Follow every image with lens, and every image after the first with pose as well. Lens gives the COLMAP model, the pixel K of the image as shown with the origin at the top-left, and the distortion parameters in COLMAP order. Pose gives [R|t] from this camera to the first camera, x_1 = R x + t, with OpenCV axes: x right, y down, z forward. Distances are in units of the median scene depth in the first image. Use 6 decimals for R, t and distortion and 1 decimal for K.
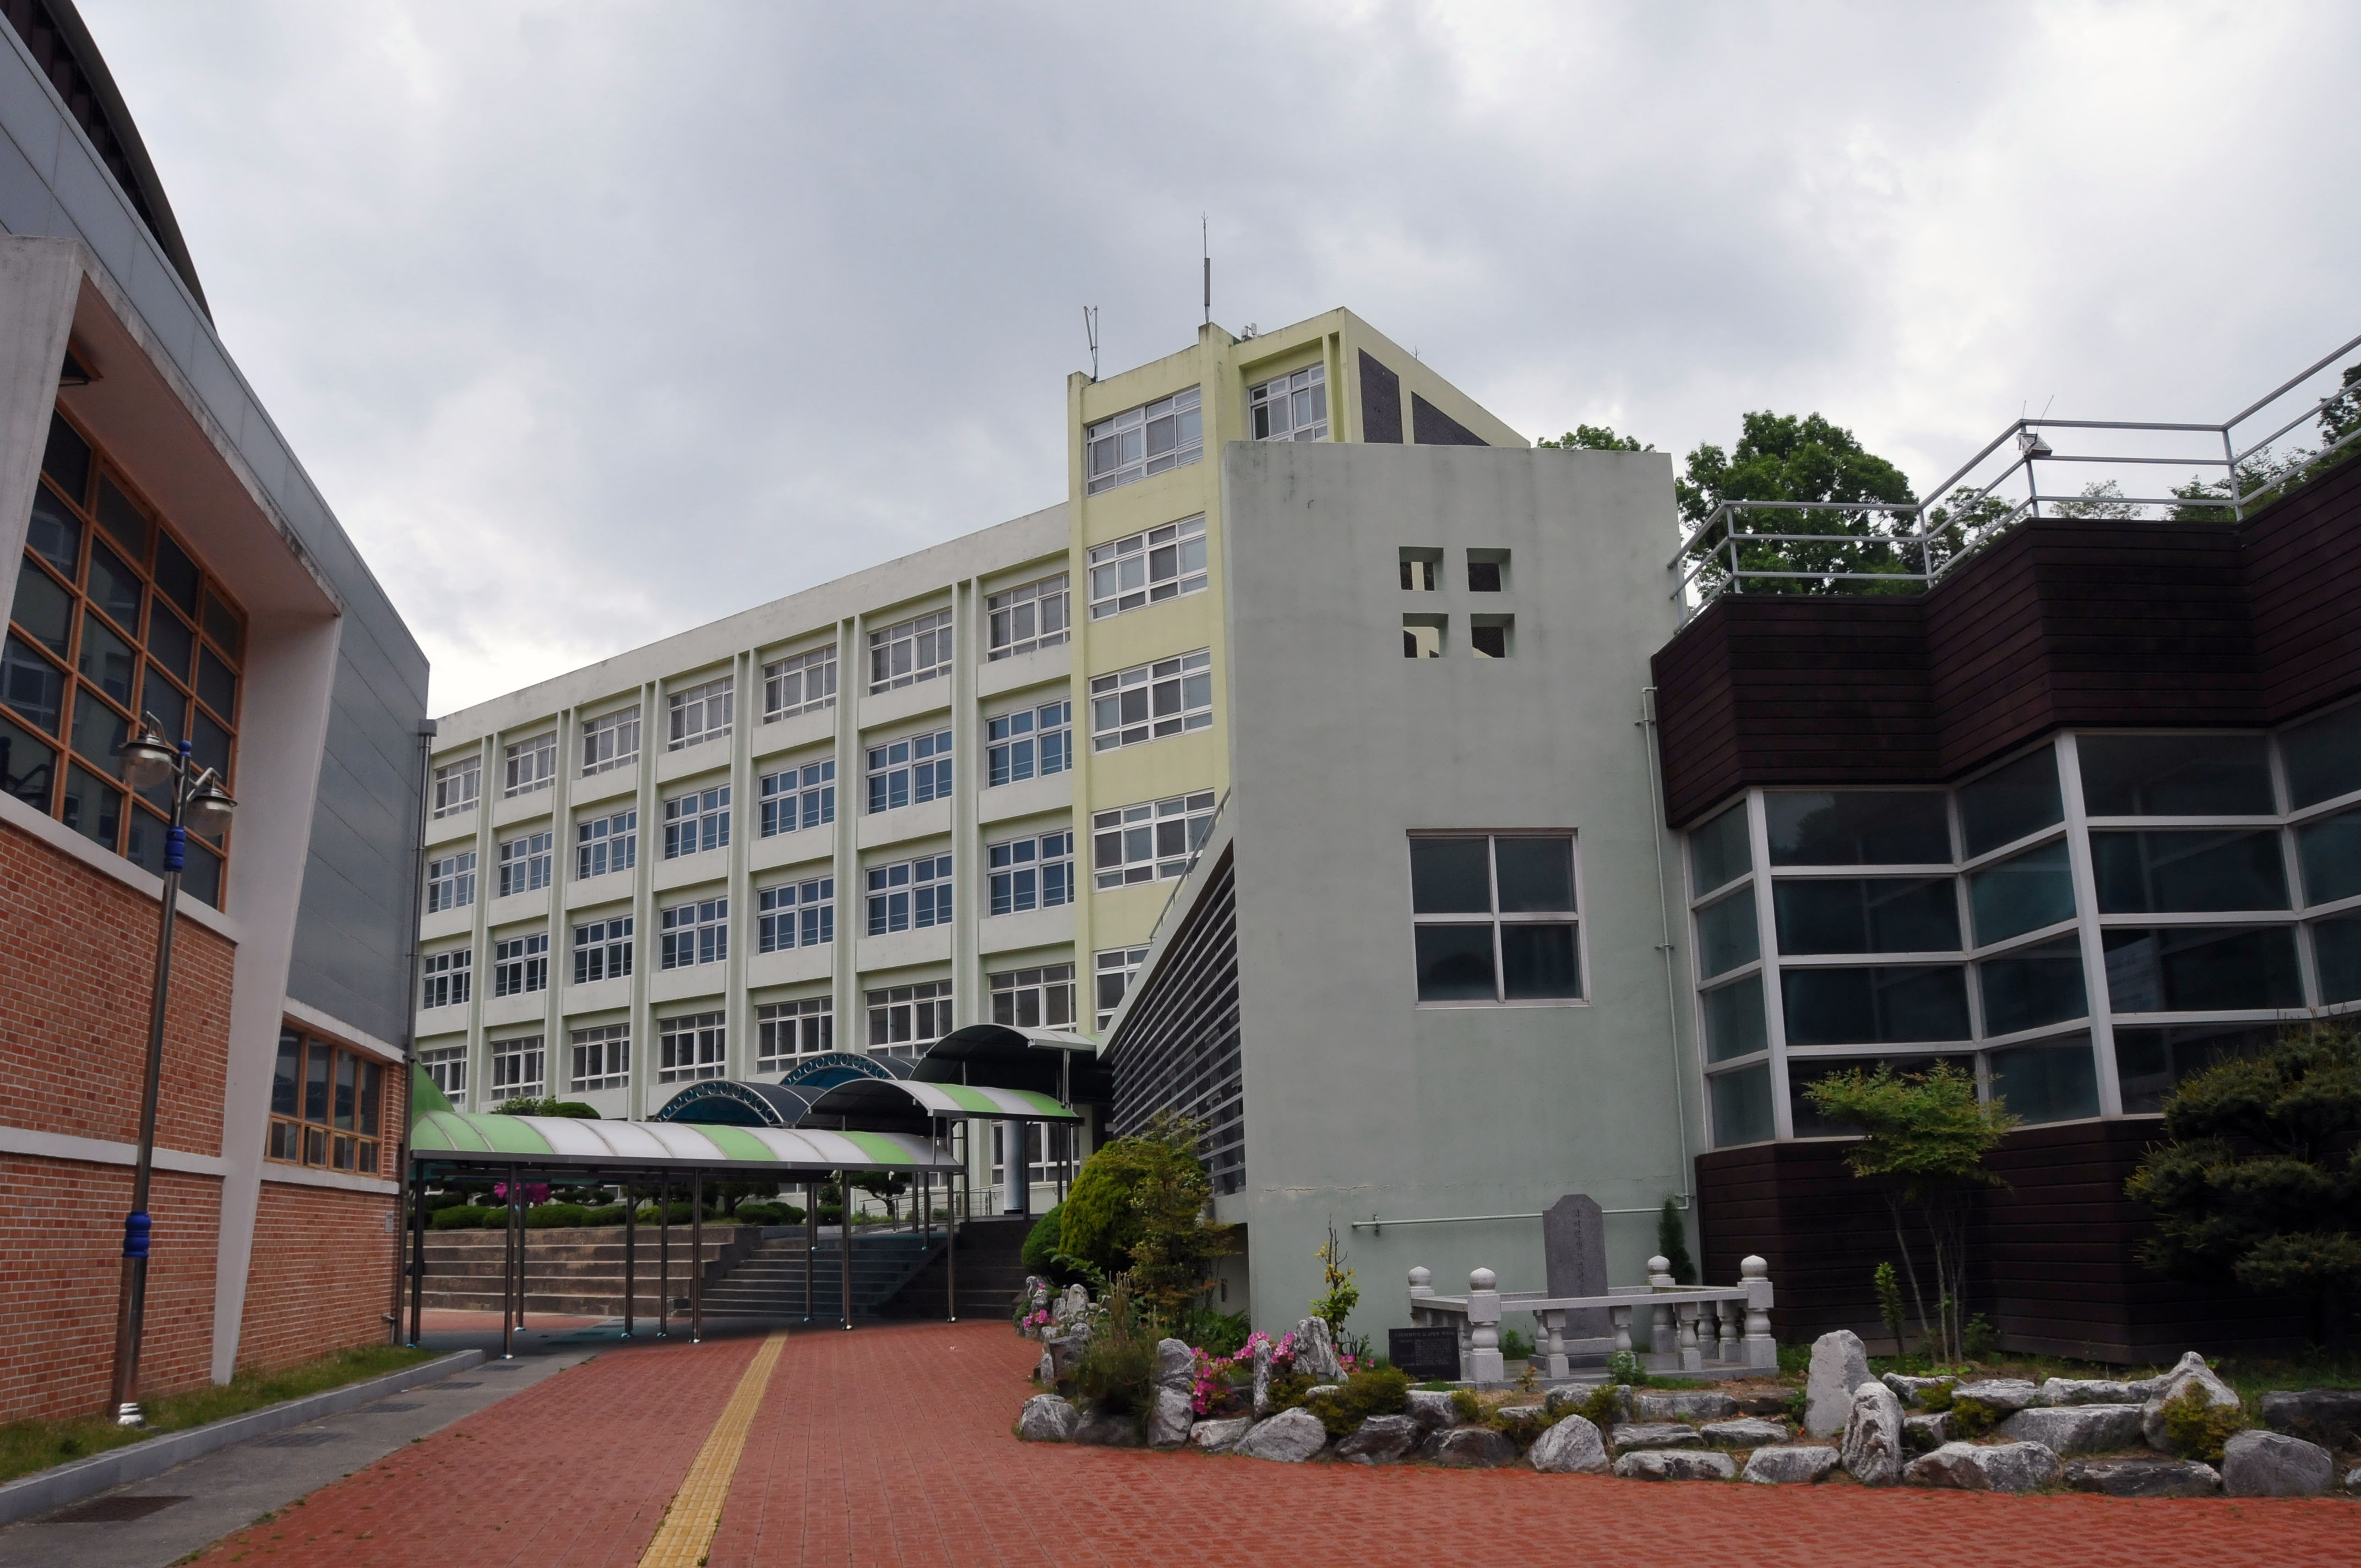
lens RADIAL K [[1862.7, 0, 1173.8], [0, 1862.7, 861.8], [0, 0, 1]] dist [-0.161750, 0.110571]
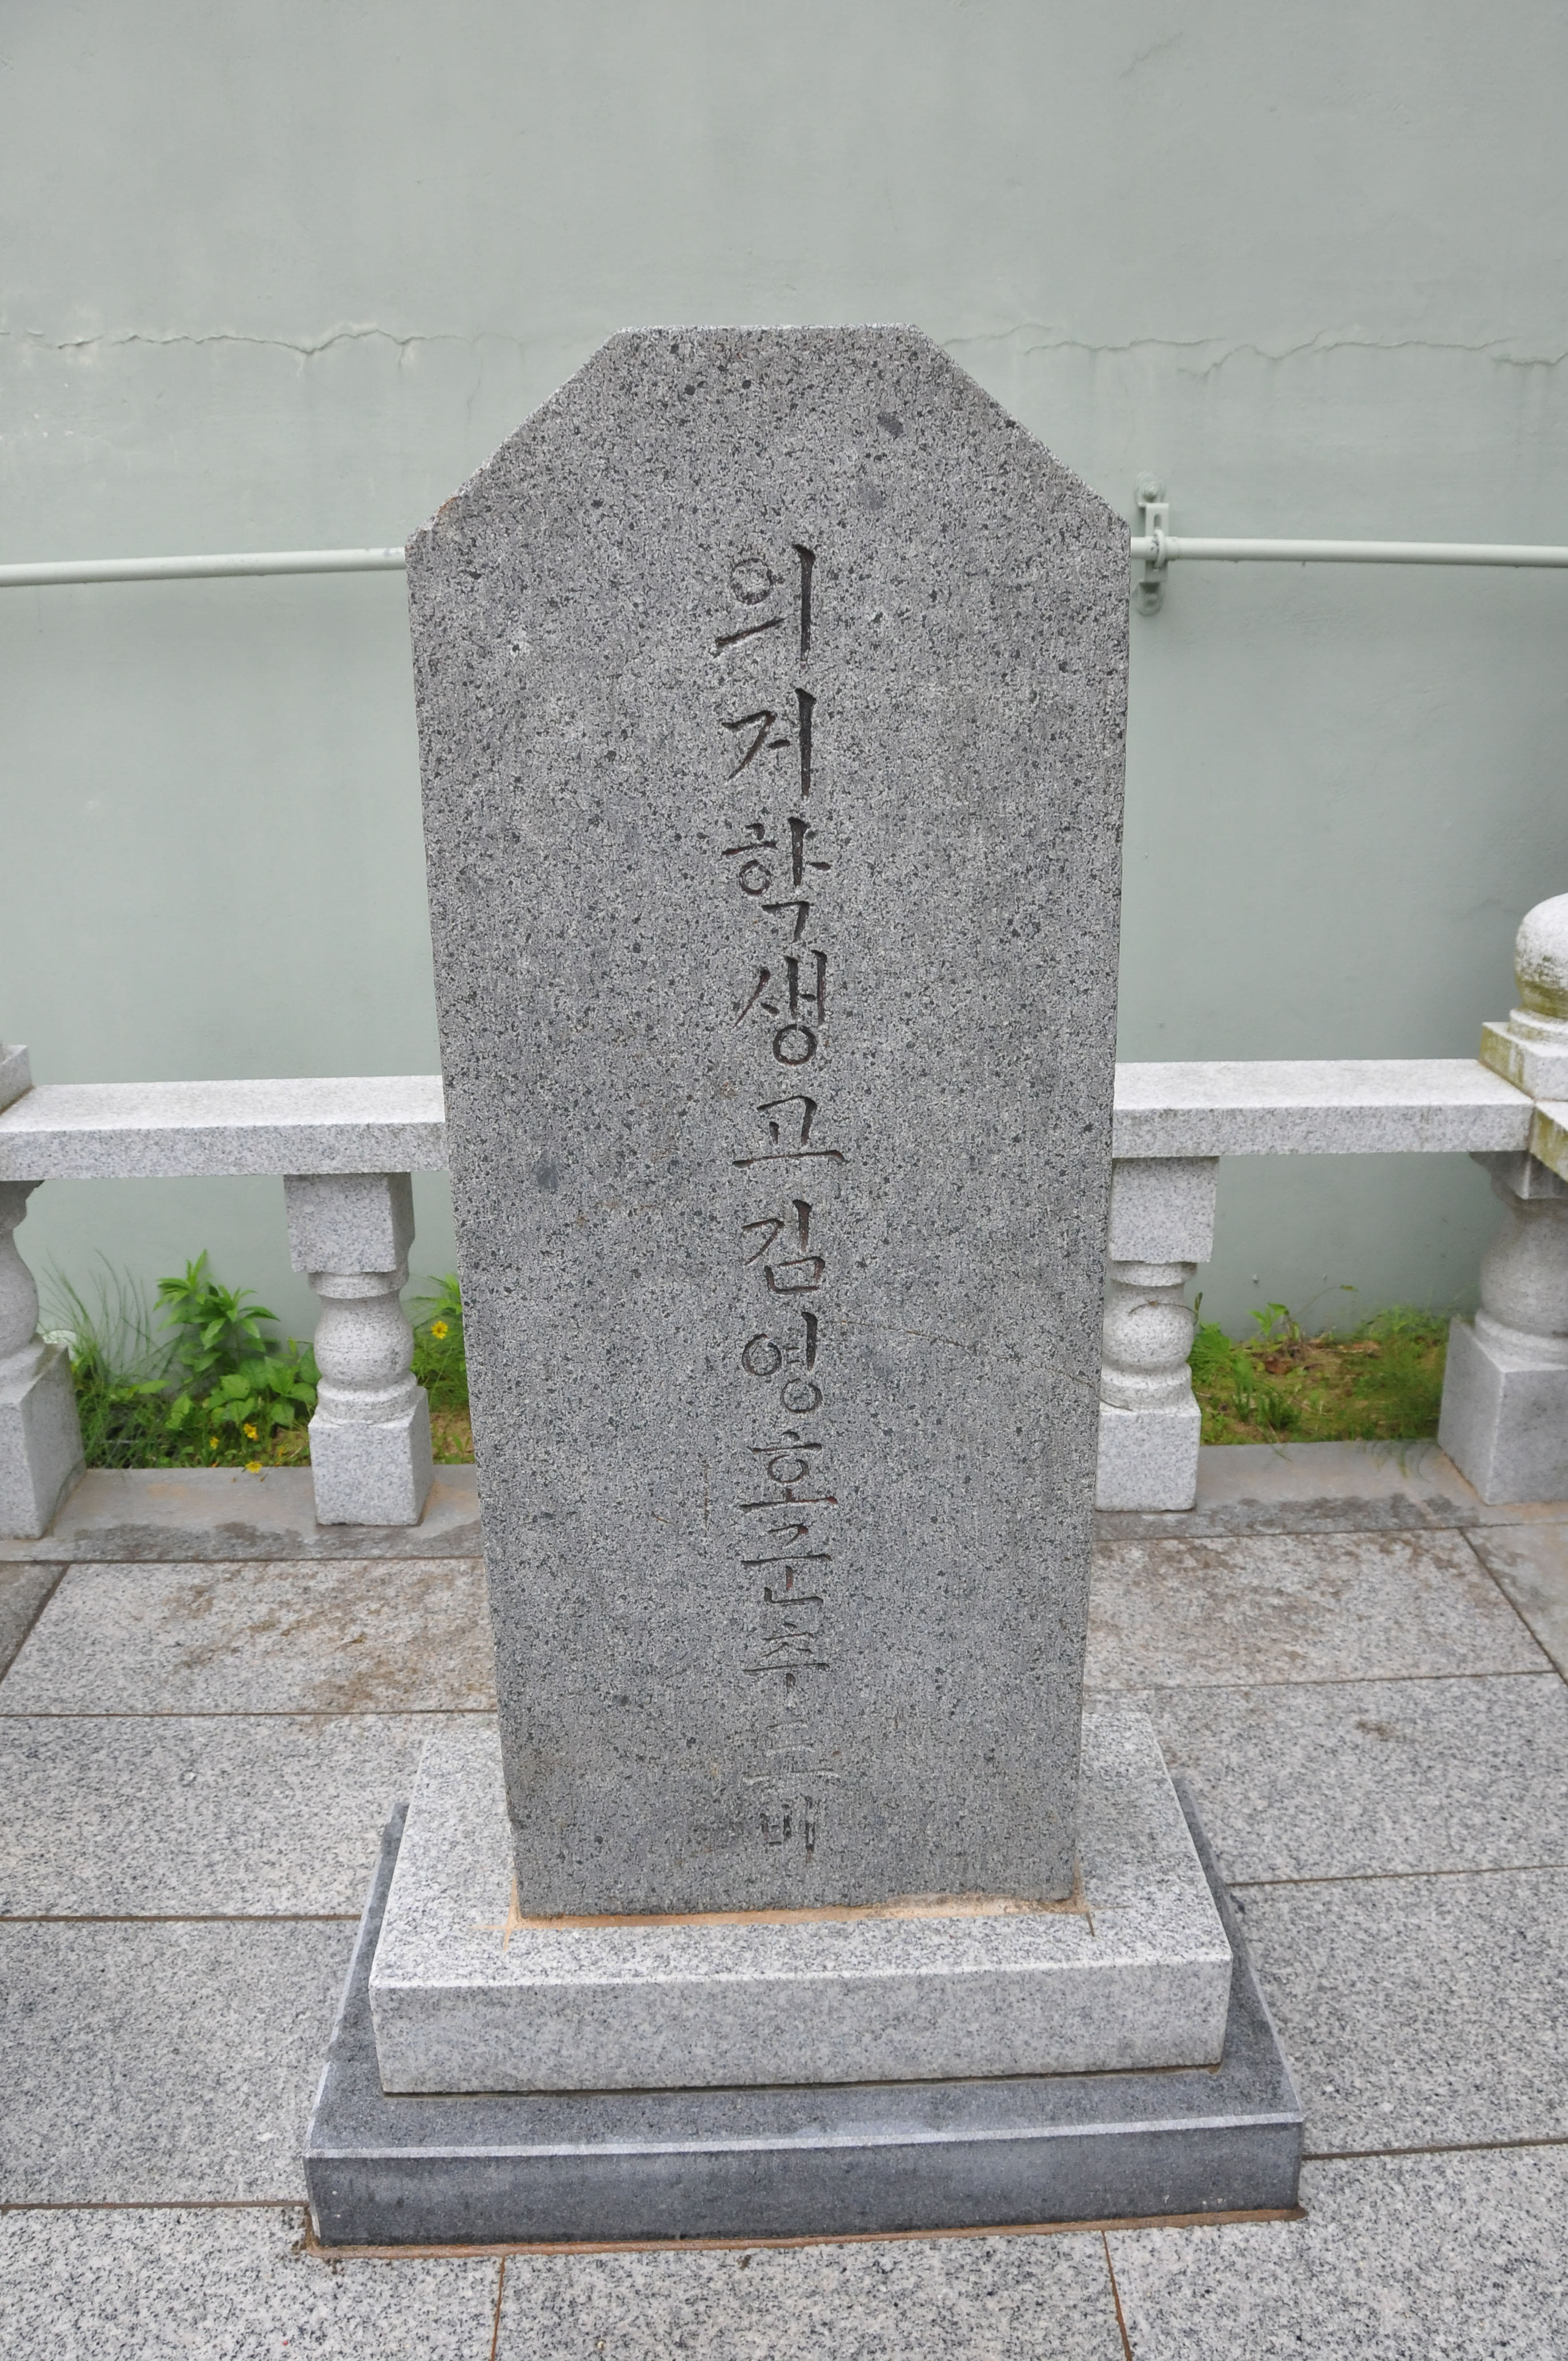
lens RADIAL K [[1876.3, 0, 819.6], [0, 1876.3, 1210.2], [0, 0, 1]] dist [-0.170333, 0.116660]
pose [[0.997916, 0.046500, -0.044739, 0.204369], [-0.015623, 0.846808, 0.531670, 0.156479], [0.062607, -0.529863, 0.845769, 0.837063]]
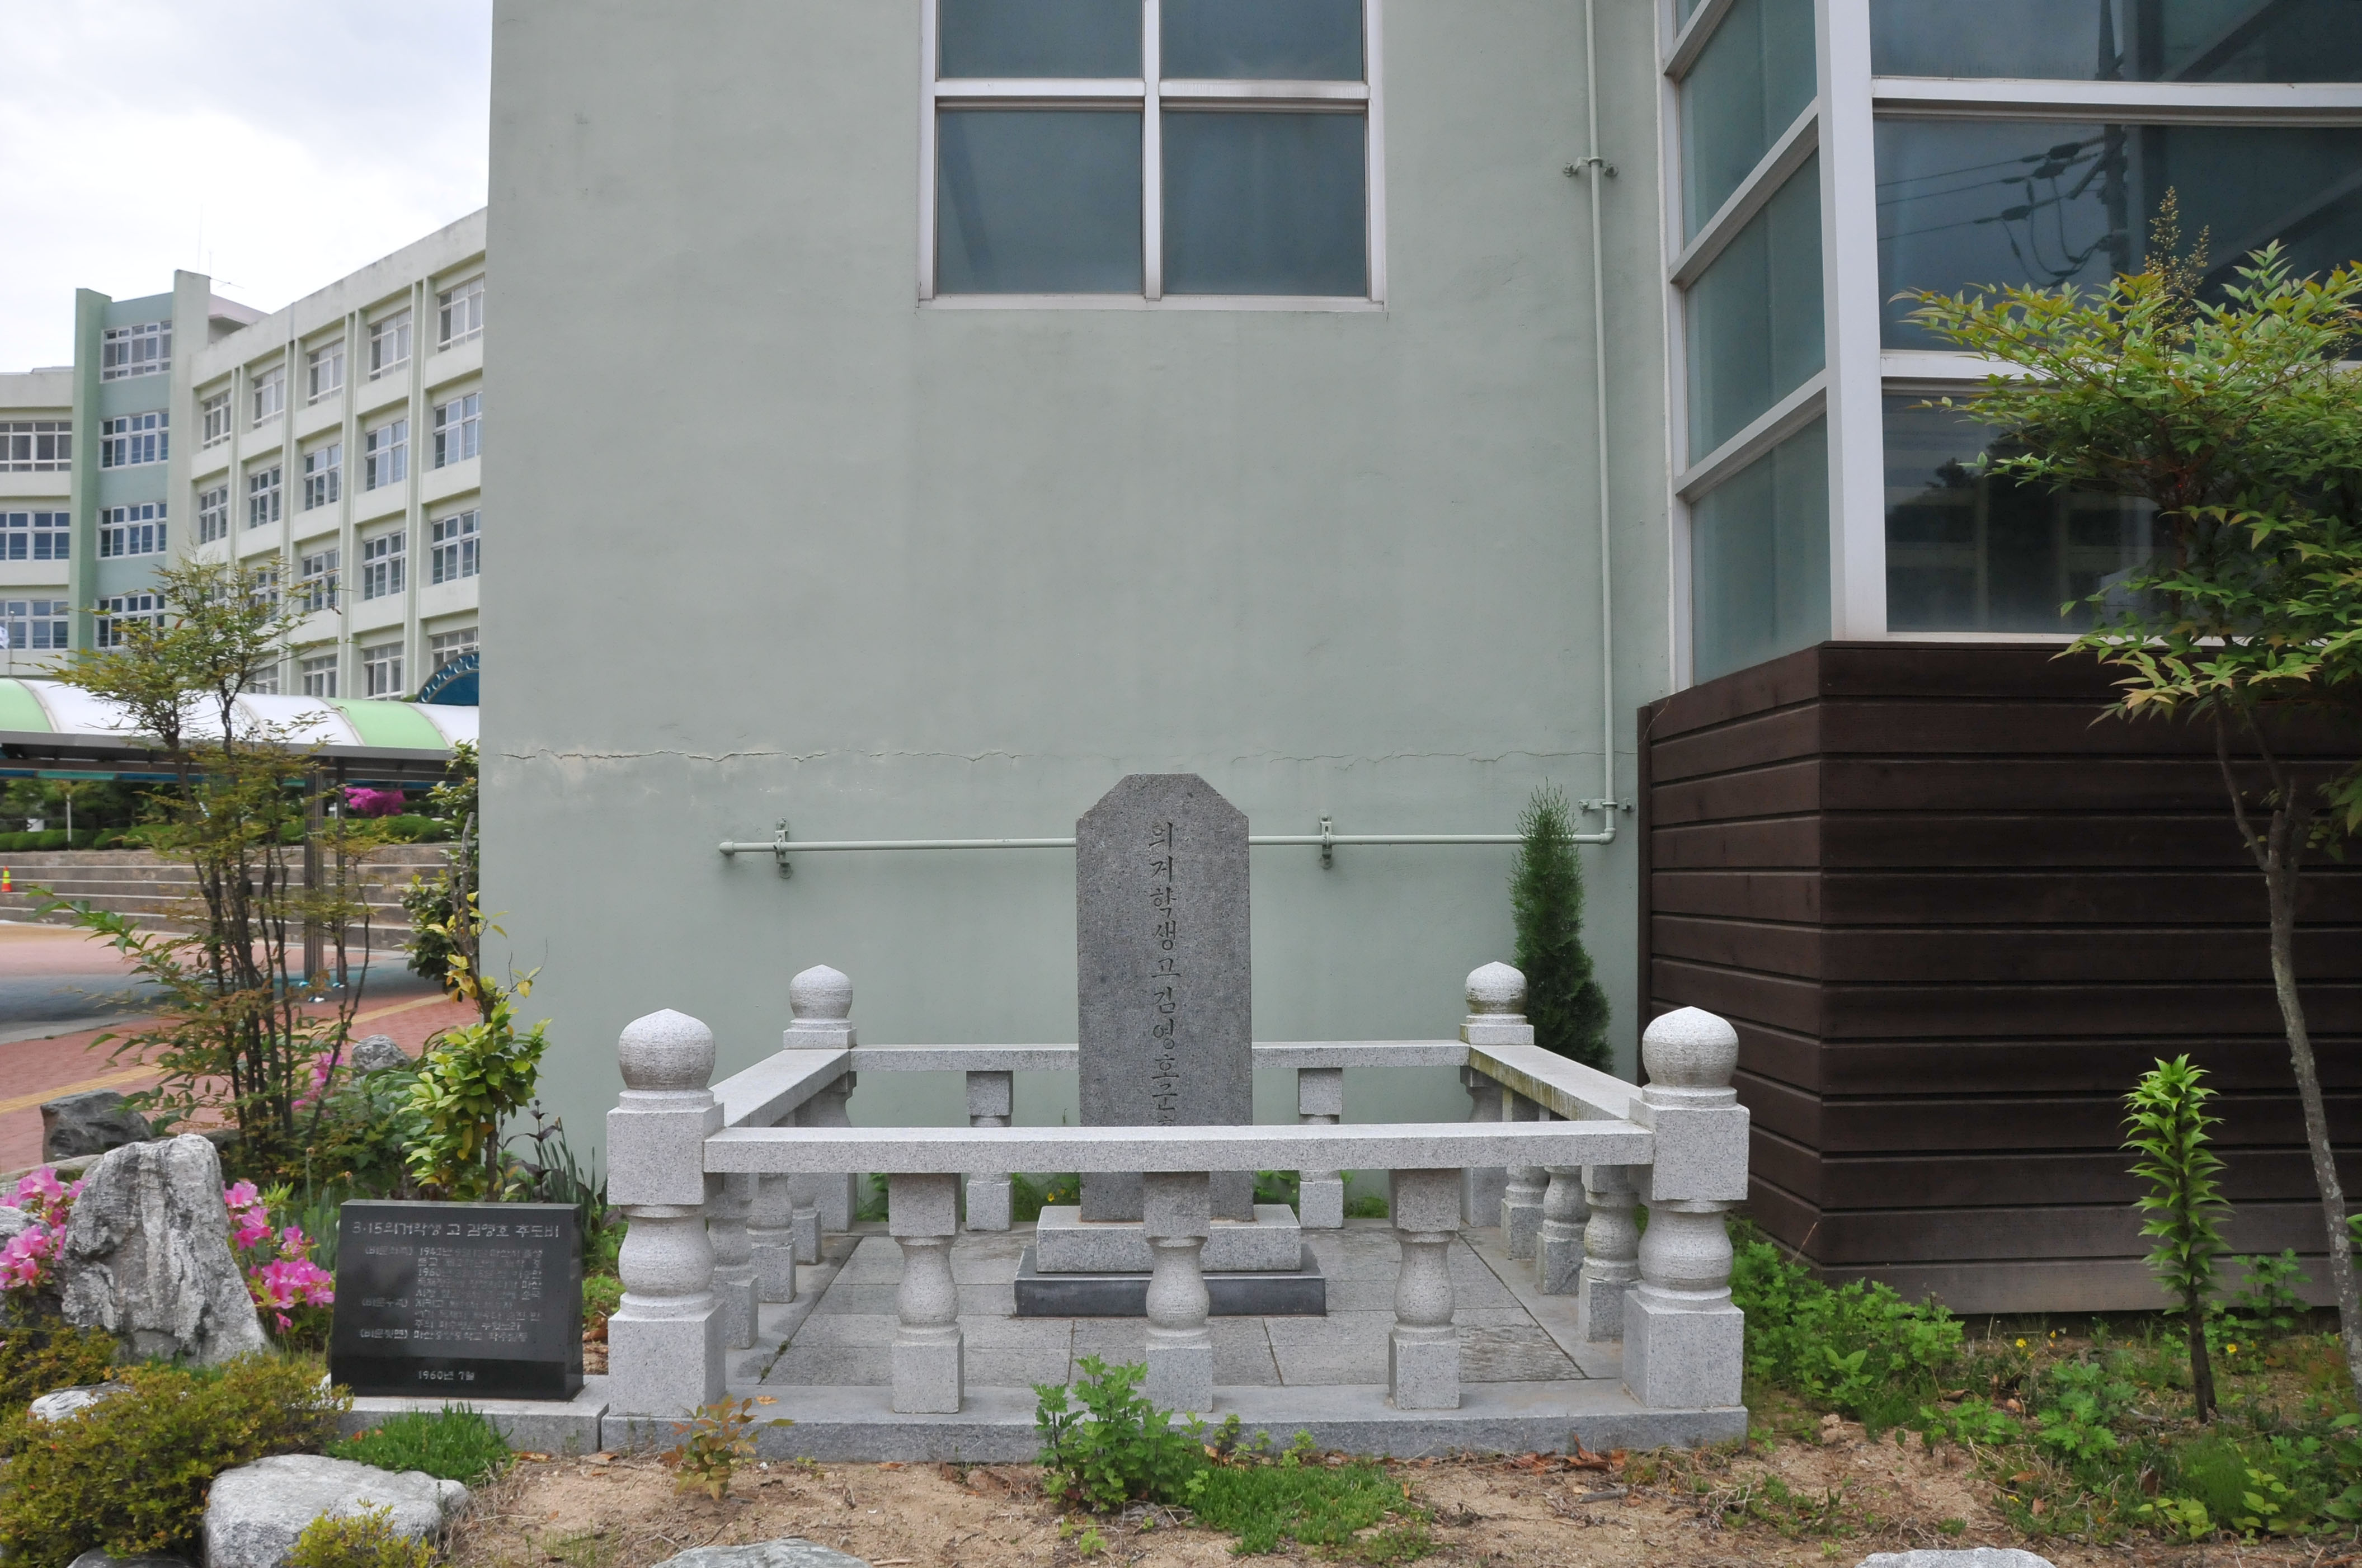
lens RADIAL K [[1863.4, 0, 1174.3], [0, 1863.4, 861.8], [0, 0, 1]] dist [-0.161750, 0.110571]
pose [[0.996428, 0.026217, -0.080277, 0.223922], [-0.009938, 0.980389, 0.196824, 0.120272], [0.083863, -0.195323, 0.977147, 0.620608]]
